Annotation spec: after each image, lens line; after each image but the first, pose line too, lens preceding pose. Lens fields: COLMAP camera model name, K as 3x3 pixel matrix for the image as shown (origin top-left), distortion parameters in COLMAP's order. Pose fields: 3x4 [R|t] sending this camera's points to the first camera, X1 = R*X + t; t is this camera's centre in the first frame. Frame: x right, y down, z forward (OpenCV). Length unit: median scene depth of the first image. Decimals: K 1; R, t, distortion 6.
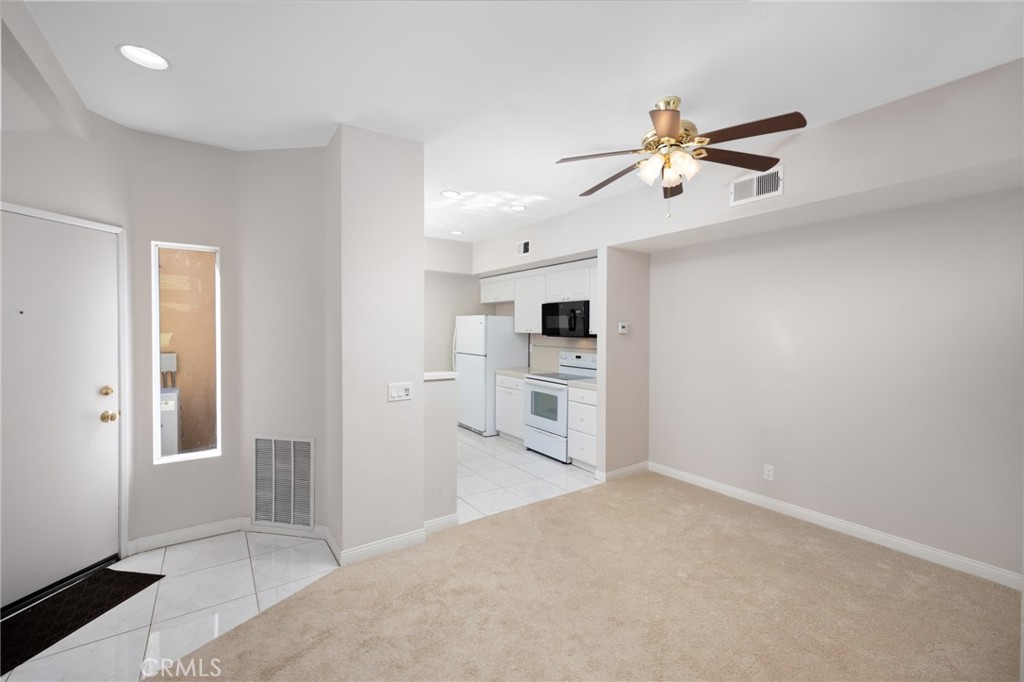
lens RADIAL K [[407.3, 0, 514.0], [0, 407.3, 331.6], [0, 0, 1]] dist [0.000152, 0.000327]
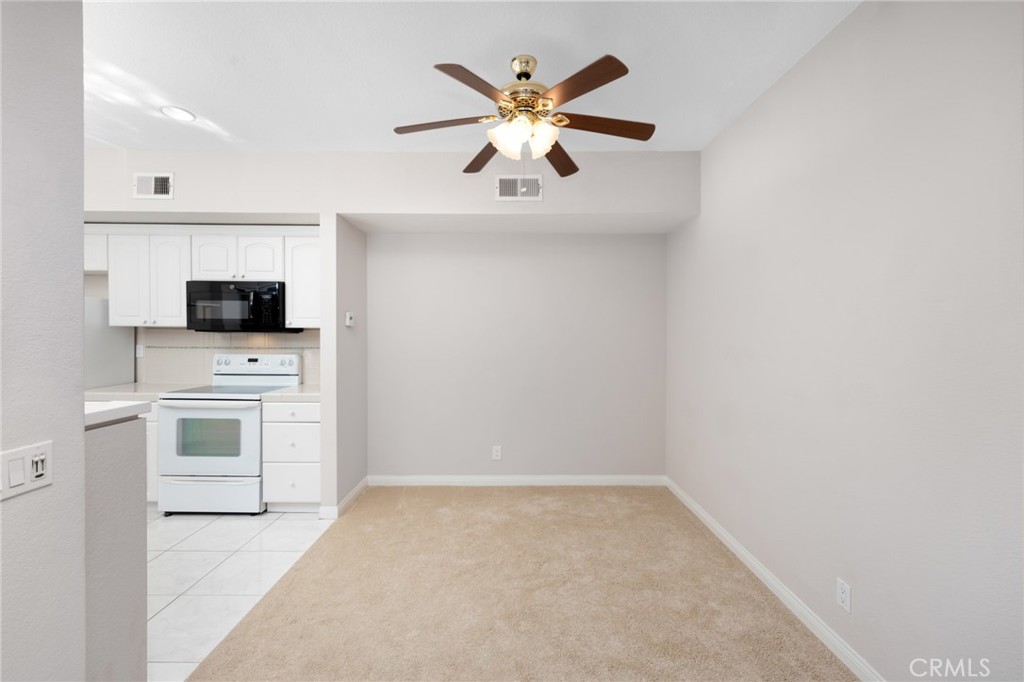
lens RADIAL K [[407.3, 0, 514.0], [0, 407.3, 331.6], [0, 0, 1]] dist [0.000152, 0.000327]
pose [[0.583034, -0.003039, 0.812442, -0.177927], [0.000725, 0.999995, 0.003220, 0.011992], [-0.812447, -0.001288, 0.583033, 0.240761]]
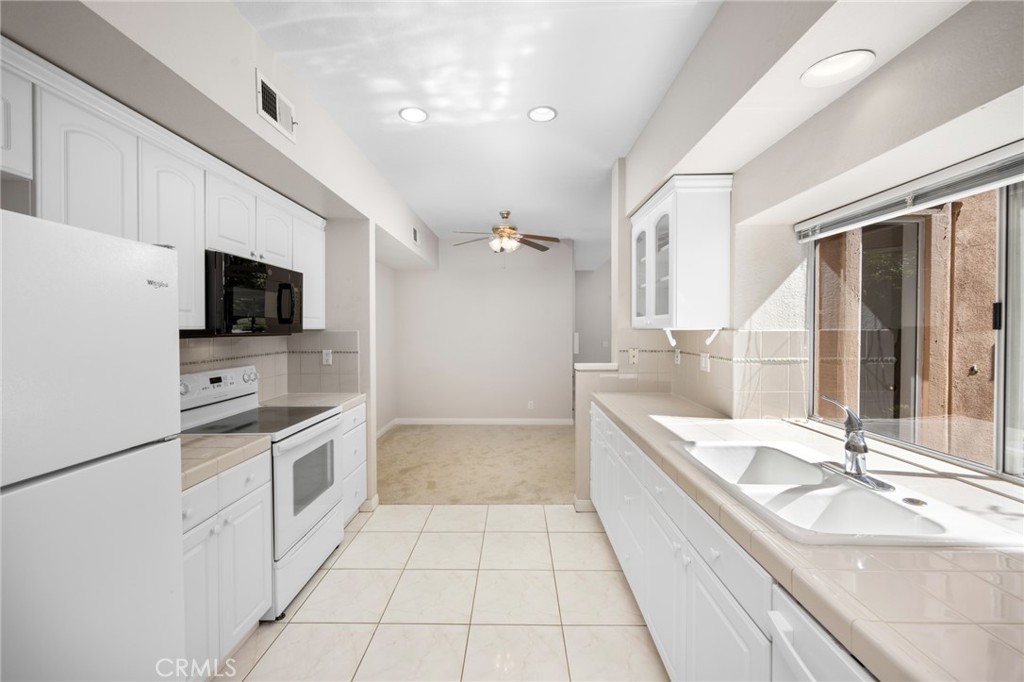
lens RADIAL K [[407.3, 0, 514.0], [0, 407.3, 331.6], [0, 0, 1]] dist [0.000152, 0.000327]
pose [[-0.801779, -0.007379, 0.597575, -0.439596], [-0.001027, 0.999939, 0.010970, 0.002851], [-0.597620, 0.008181, -0.801738, 1.332141]]
